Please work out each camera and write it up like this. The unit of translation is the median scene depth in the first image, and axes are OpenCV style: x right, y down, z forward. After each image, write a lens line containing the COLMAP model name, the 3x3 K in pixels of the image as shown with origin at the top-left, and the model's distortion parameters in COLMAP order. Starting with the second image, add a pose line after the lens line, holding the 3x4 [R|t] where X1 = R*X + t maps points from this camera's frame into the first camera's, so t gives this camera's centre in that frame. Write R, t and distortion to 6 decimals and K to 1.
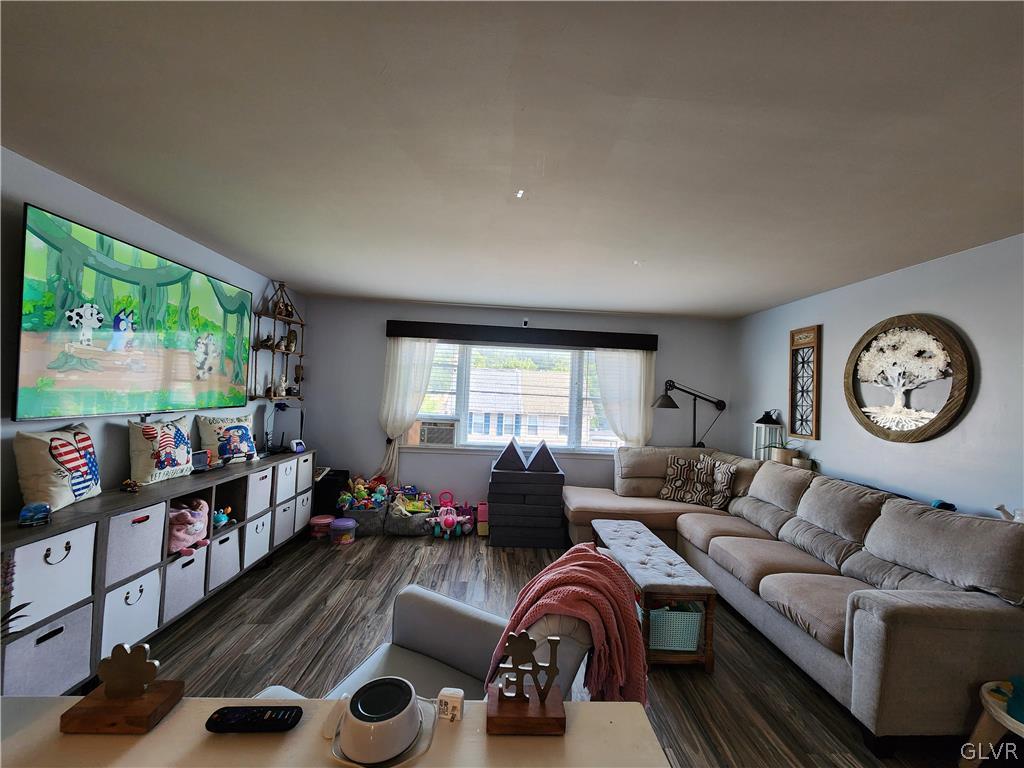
lens RADIAL K [[416.7, 0, 512.6], [0, 416.7, 386.0], [0, 0, 1]] dist [0.000475, -0.000655]
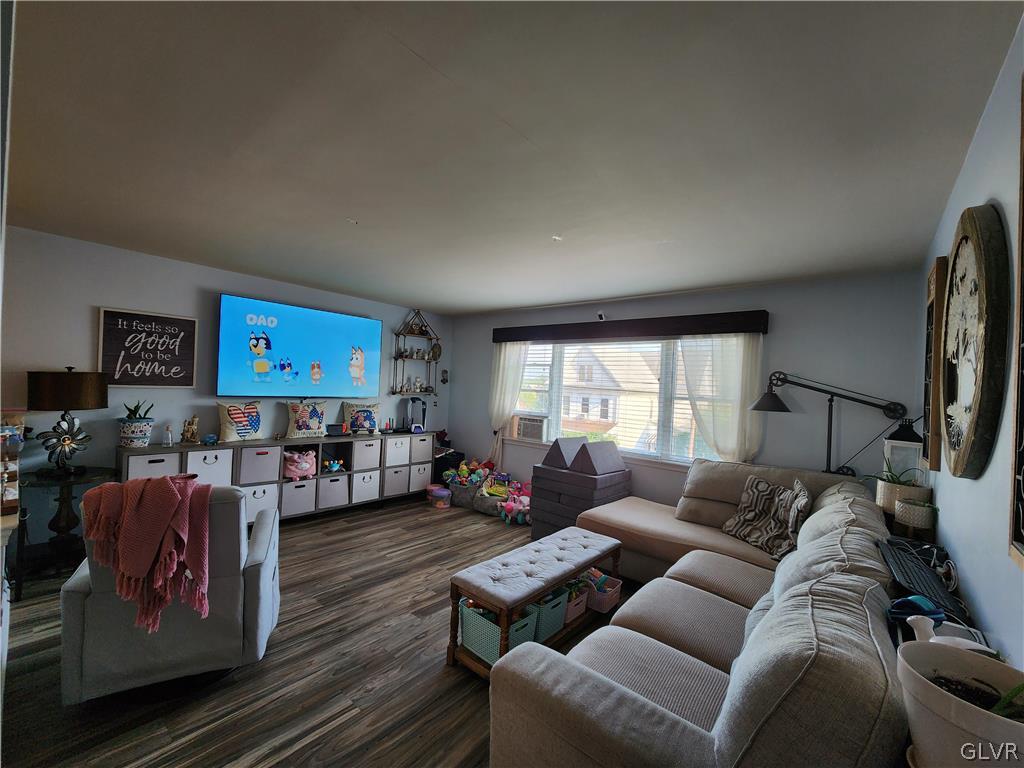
lens RADIAL K [[416.7, 0, 512.6], [0, 416.7, 386.0], [0, 0, 1]] dist [0.000475, -0.000655]
pose [[0.733775, -0.010365, -0.679313, 0.634133], [-0.004075, 0.999799, -0.019656, 0.030902], [0.679380, 0.017191, 0.733585, 0.215819]]
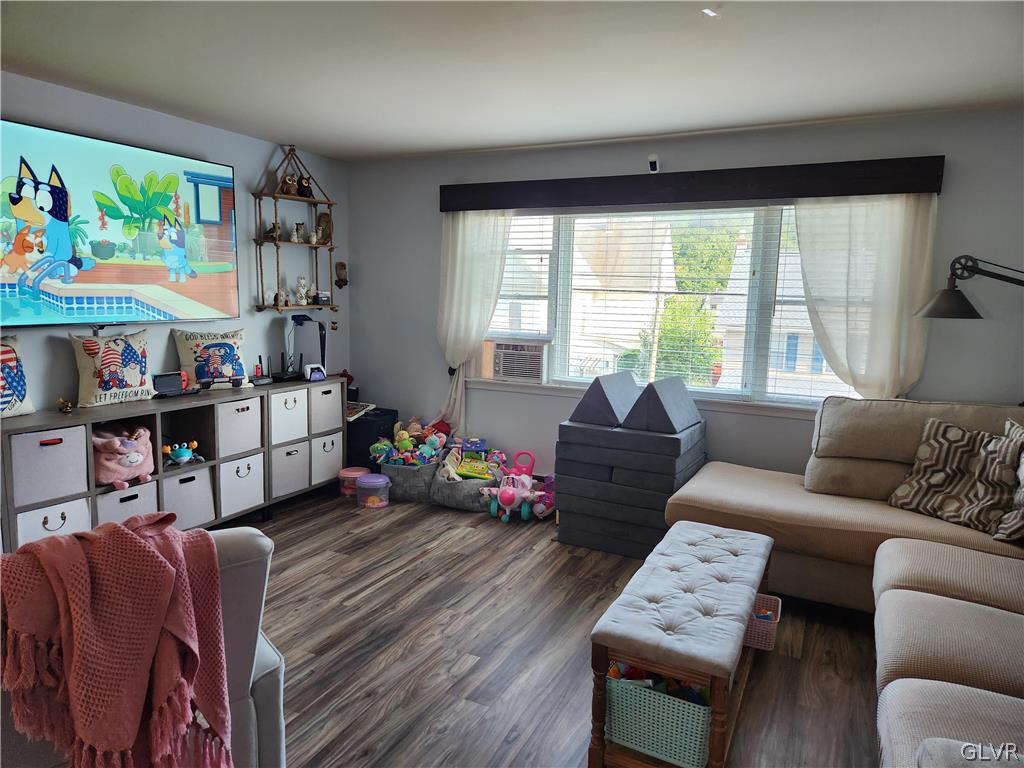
lens RADIAL K [[682.8, 0, 502.8], [0, 682.8, 382.2], [0, 0, 1]] dist [0.070479, -0.066883]
pose [[0.871214, 0.039131, -0.489341, 0.379261], [0.027038, 0.991480, 0.127424, 0.014116], [0.490157, -0.124245, 0.862733, 0.104943]]
